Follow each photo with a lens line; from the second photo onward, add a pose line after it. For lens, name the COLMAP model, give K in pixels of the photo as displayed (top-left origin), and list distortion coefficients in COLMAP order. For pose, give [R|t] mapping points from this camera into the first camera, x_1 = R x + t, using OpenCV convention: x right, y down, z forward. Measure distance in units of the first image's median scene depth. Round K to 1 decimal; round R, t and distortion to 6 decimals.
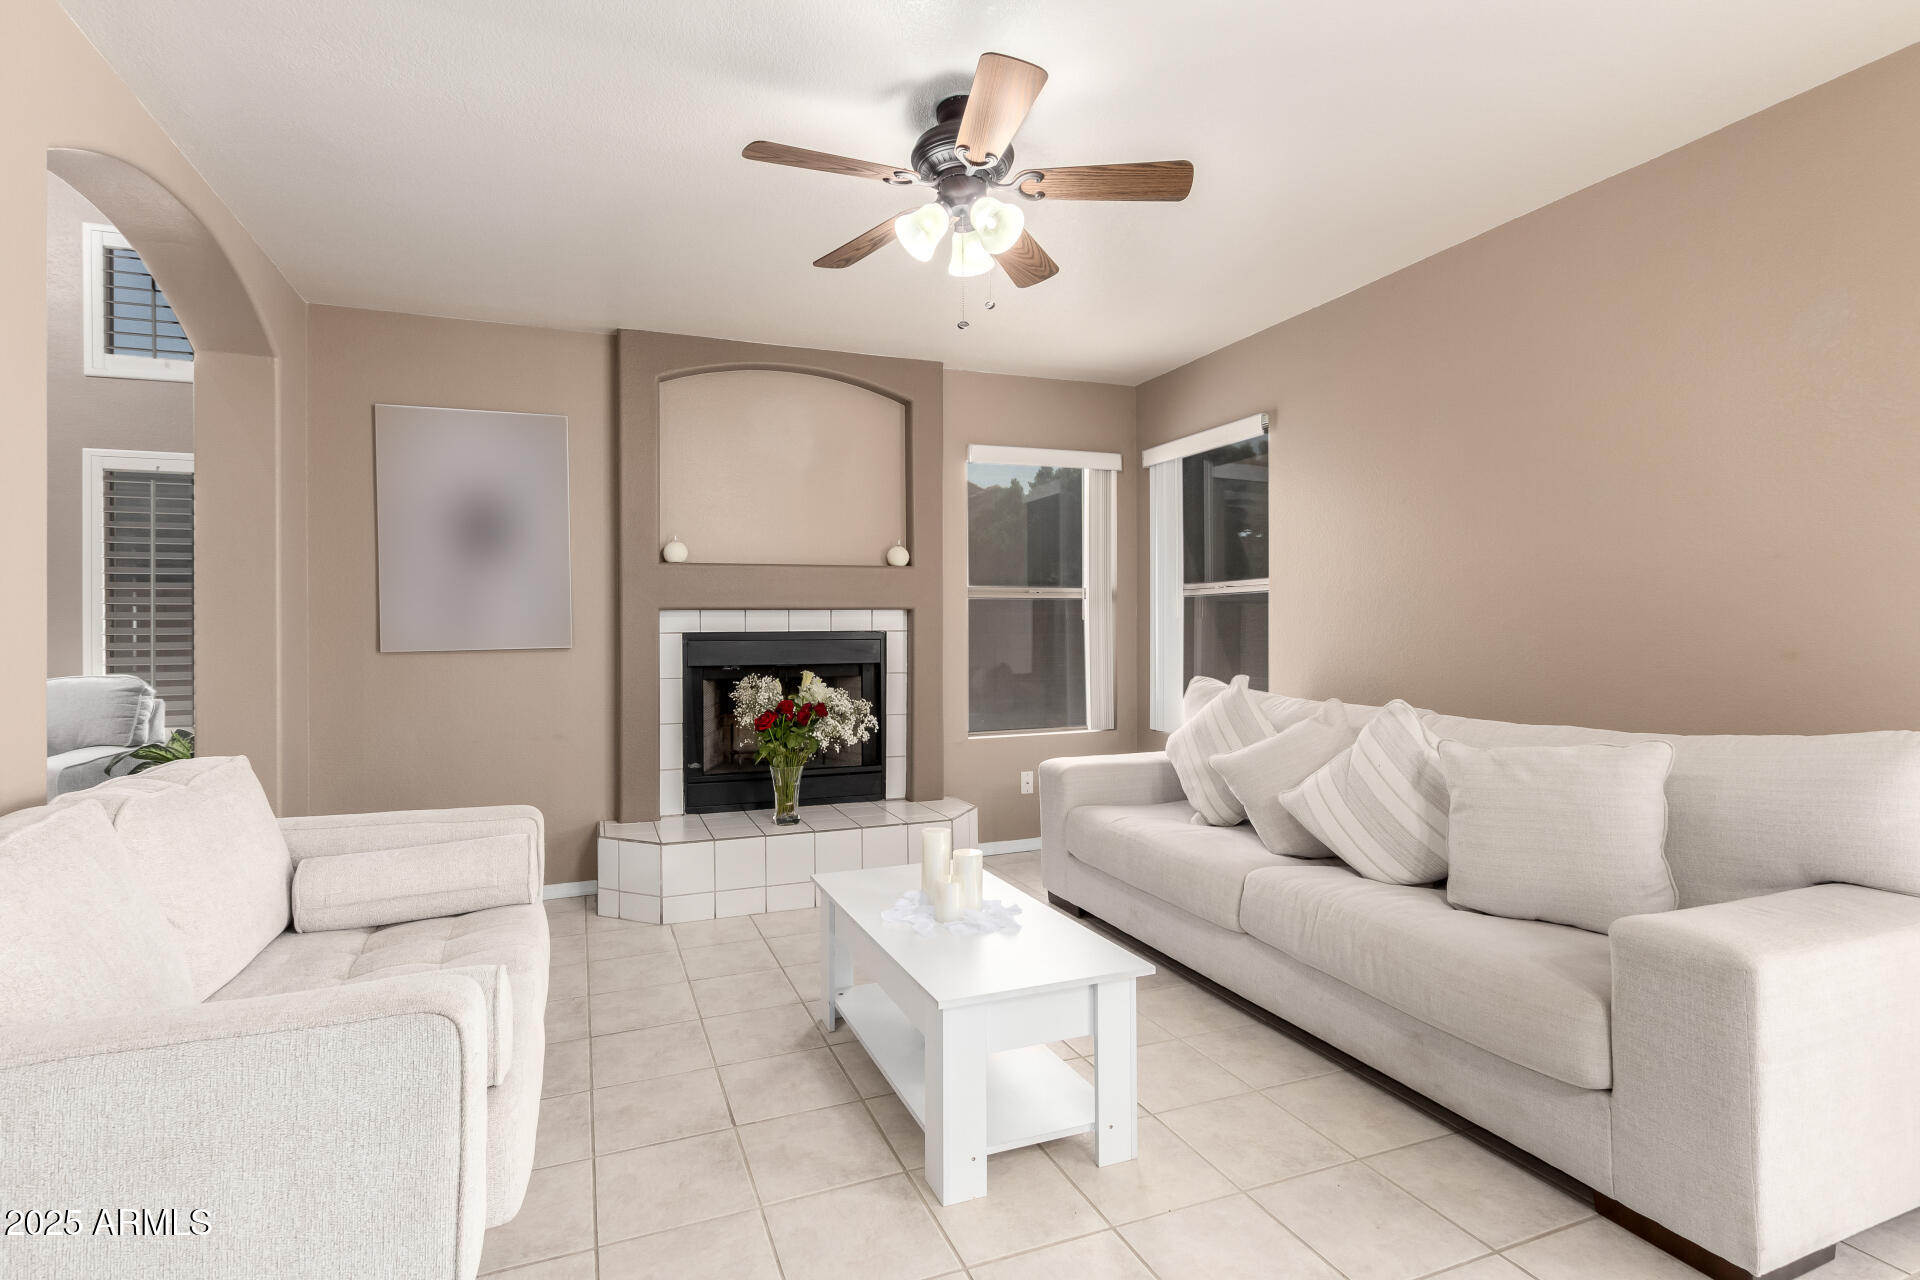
lens RADIAL K [[895.3, 0, 916.1], [0, 895.3, 630.8], [0, 0, 1]] dist [0.001991, 0.000060]
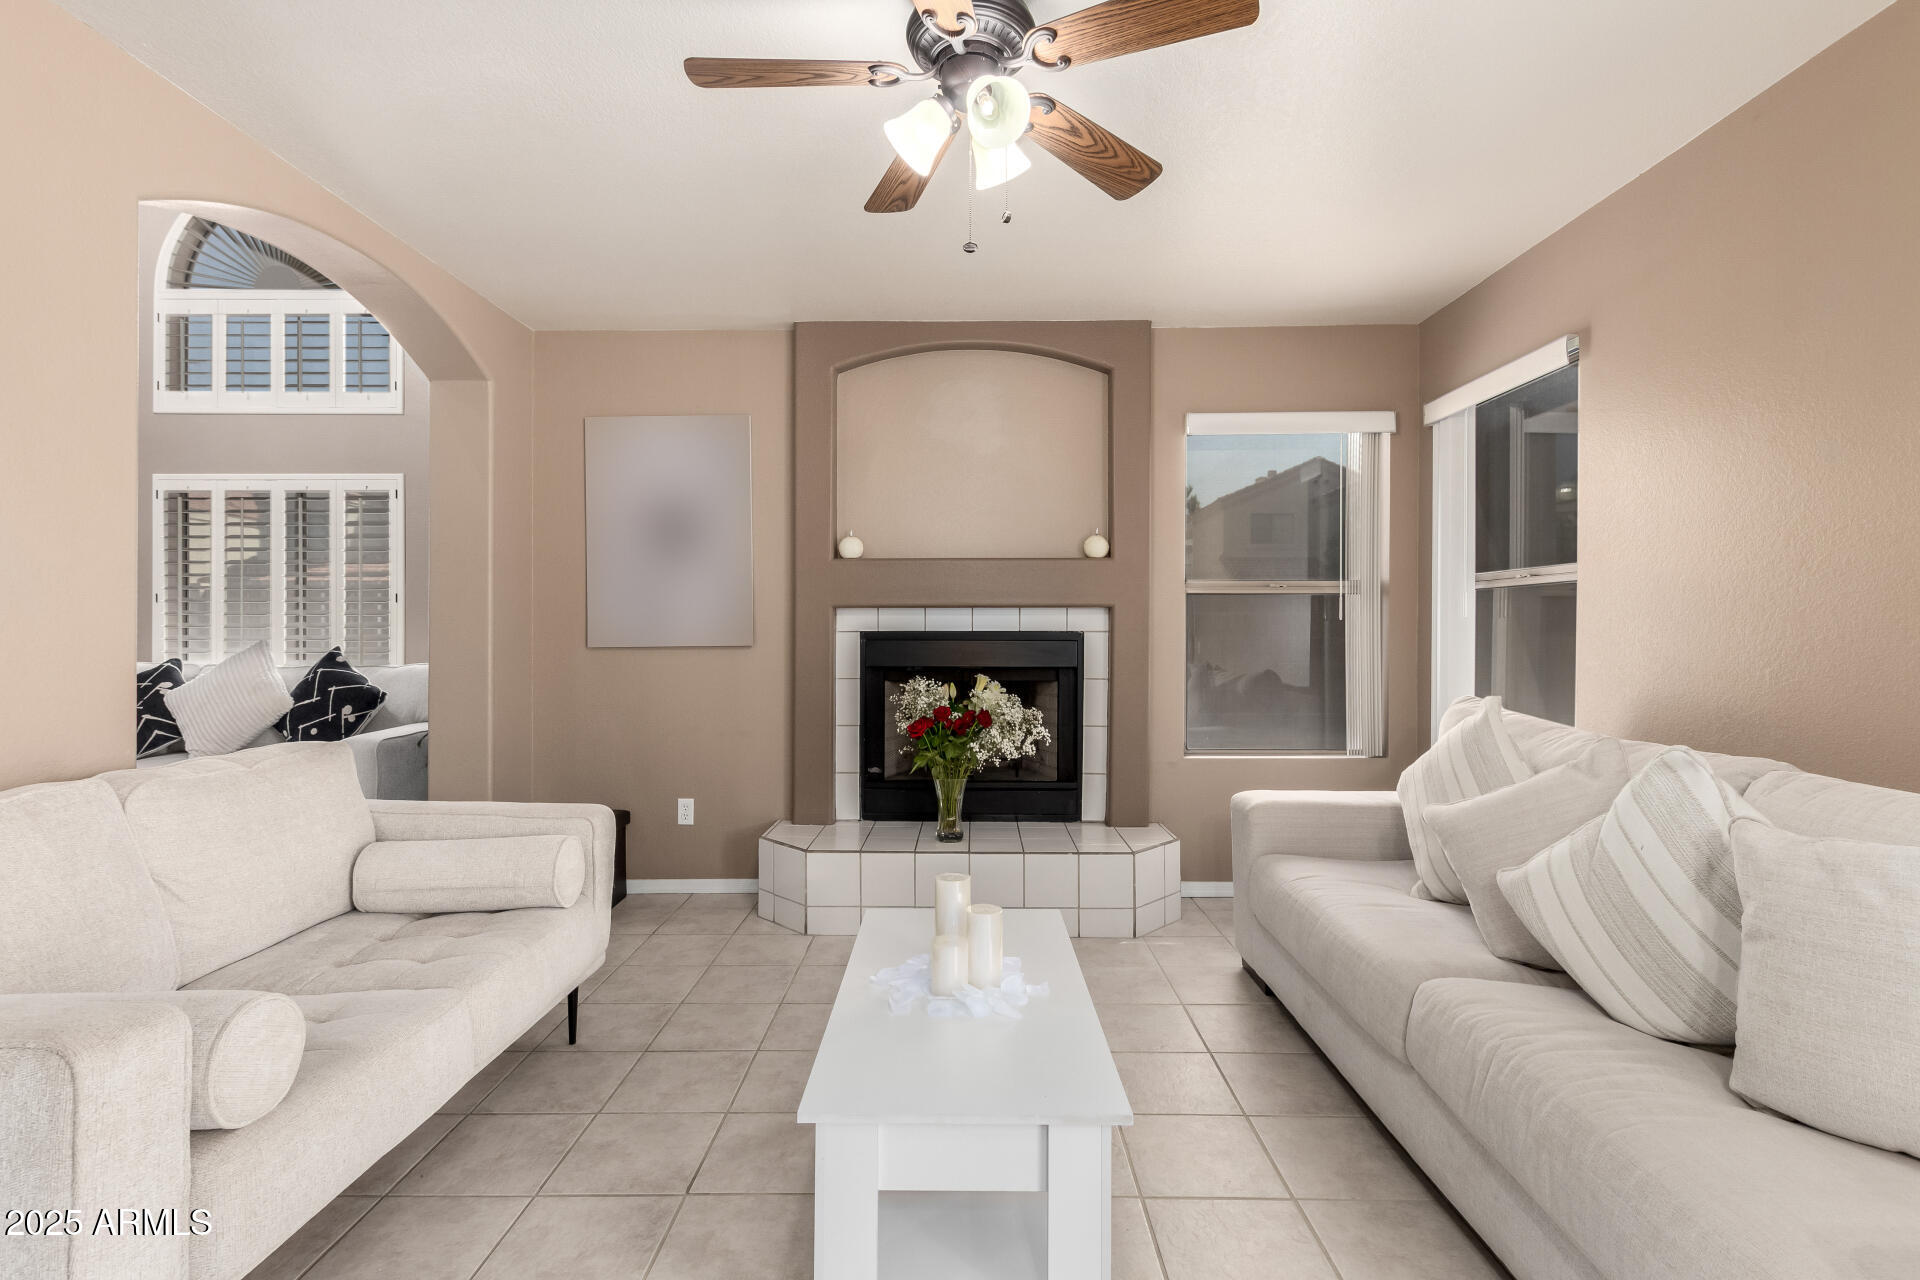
lens RADIAL K [[889.3, 0, 962.2], [0, 889.3, 631.5], [0, 0, 1]] dist [0.000247, -0.000839]
pose [[0.932461, 0.007801, -0.361186, 0.188728], [-0.007106, 0.999969, 0.003250, -0.001703], [0.361200, -0.000464, 0.932488, 0.148526]]
